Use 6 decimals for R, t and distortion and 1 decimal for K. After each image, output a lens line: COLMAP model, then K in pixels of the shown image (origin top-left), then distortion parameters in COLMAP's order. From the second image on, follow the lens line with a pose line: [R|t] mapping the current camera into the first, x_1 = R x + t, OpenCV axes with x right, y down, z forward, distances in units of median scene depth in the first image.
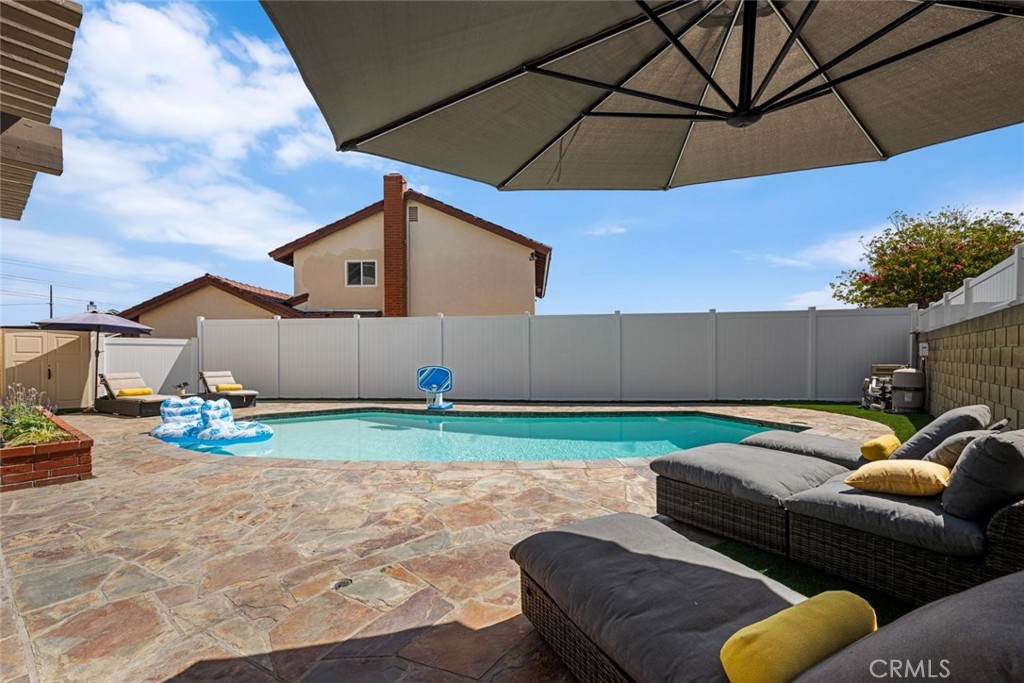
lens RADIAL K [[420.4, 0, 512.4], [0, 420.4, 351.9], [0, 0, 1]] dist [-0.000495, -0.000158]
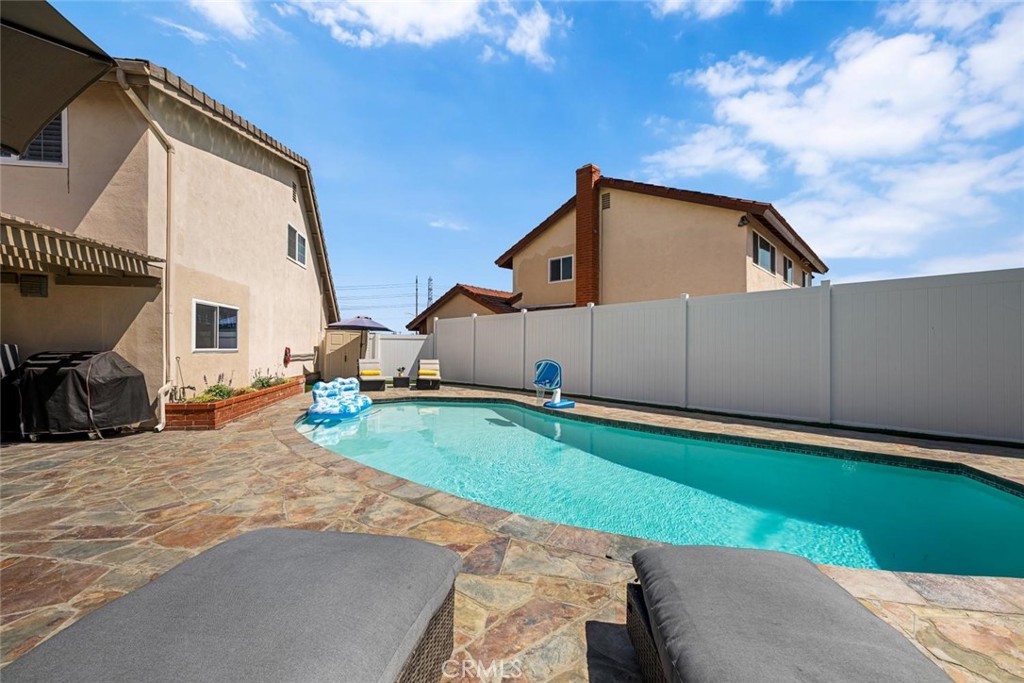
lens RADIAL K [[402.4, 0, 512.0], [0, 402.4, 341.5], [0, 0, 1]] dist [-0.001081, -0.000009]
pose [[0.761575, -0.002513, -0.648071, 0.271495], [-0.002089, 0.999978, -0.006332, -0.001665], [0.648073, 0.006176, 0.761553, 0.224974]]
